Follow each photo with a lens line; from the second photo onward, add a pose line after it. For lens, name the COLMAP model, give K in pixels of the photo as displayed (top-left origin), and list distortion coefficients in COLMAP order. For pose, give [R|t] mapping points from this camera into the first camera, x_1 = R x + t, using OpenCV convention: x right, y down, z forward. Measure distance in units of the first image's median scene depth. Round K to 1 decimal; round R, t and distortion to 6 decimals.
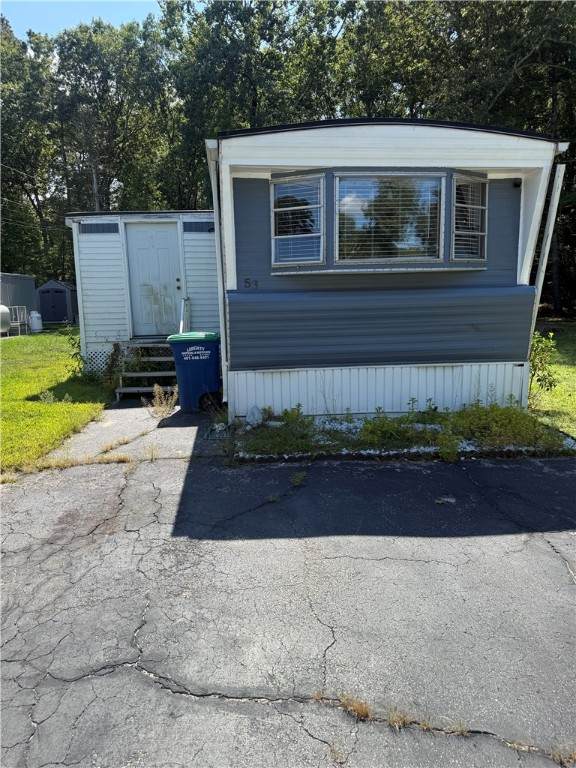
lens RADIAL K [[543.9, 0, 288.5], [0, 543.9, 385.6], [0, 0, 1]] dist [-0.005976, -0.009852]
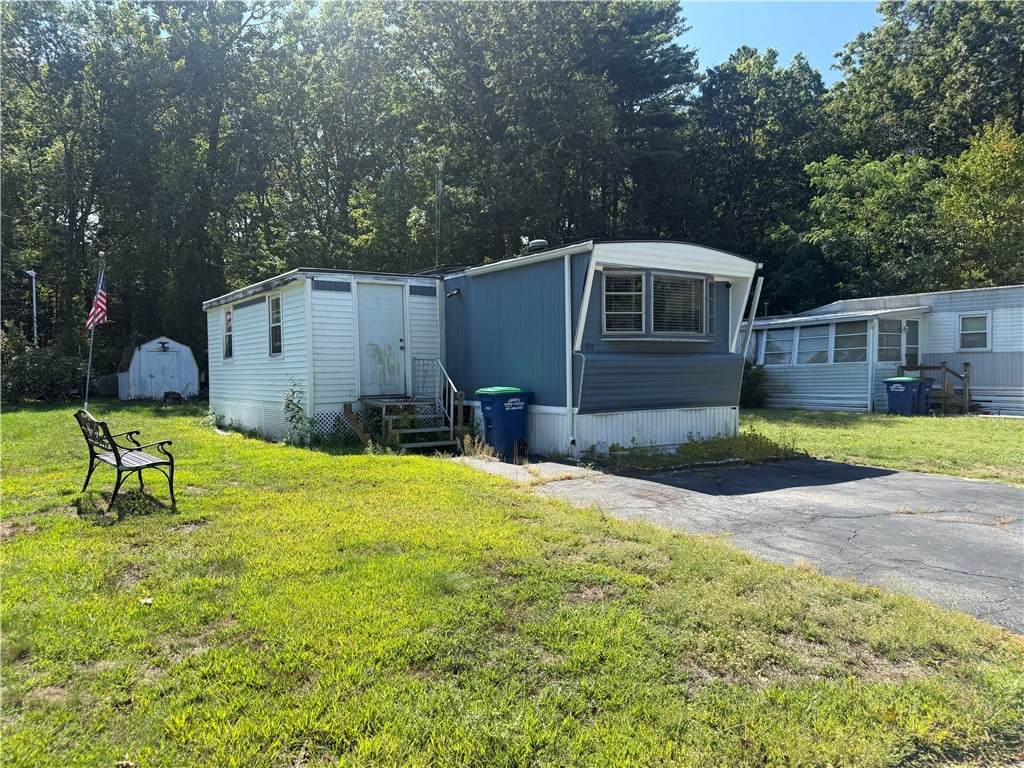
lens RADIAL K [[725.2, 0, 509.5], [0, 725.2, 384.1], [0, 0, 1]] dist [-0.005976, -0.009852]
pose [[0.873675, 0.001800, 0.486507, -0.704919], [0.066187, 0.990256, -0.122525, 0.065750], [-0.481987, 0.139247, 0.865043, -0.256612]]
